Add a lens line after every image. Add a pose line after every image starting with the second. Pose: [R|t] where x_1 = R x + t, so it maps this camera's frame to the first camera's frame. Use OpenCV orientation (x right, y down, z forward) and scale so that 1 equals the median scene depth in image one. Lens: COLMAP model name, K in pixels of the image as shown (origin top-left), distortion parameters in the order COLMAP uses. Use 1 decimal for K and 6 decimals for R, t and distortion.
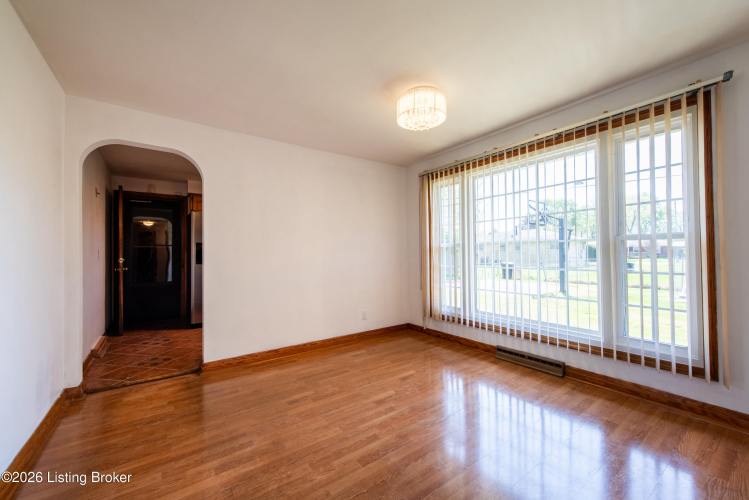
lens RADIAL K [[295.2, 0, 374.0], [0, 295.2, 250.0], [0, 0, 1]] dist [0.008494, -0.000431]
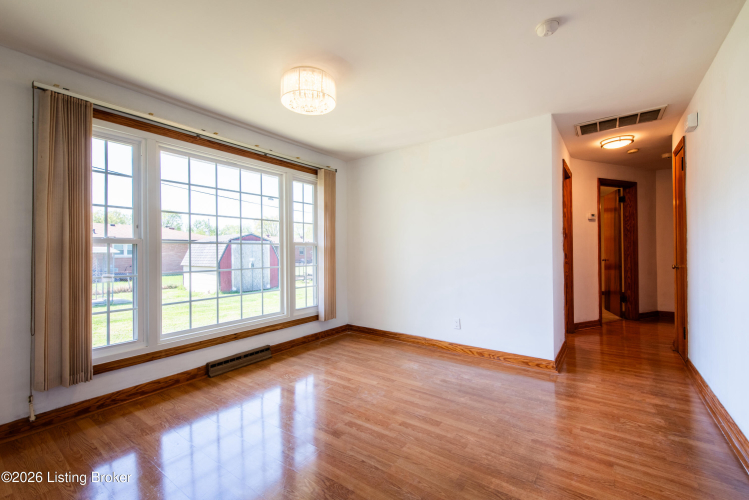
lens RADIAL K [[317.0, 0, 375.8], [0, 317.0, 243.0], [0, 0, 1]] dist [0.018312, -0.011898]
pose [[-0.313310, 0.040414, 0.948791, -0.786351], [0.001550, 0.999114, -0.042046, 0.022910], [-0.949650, -0.011702, -0.313095, 1.066609]]
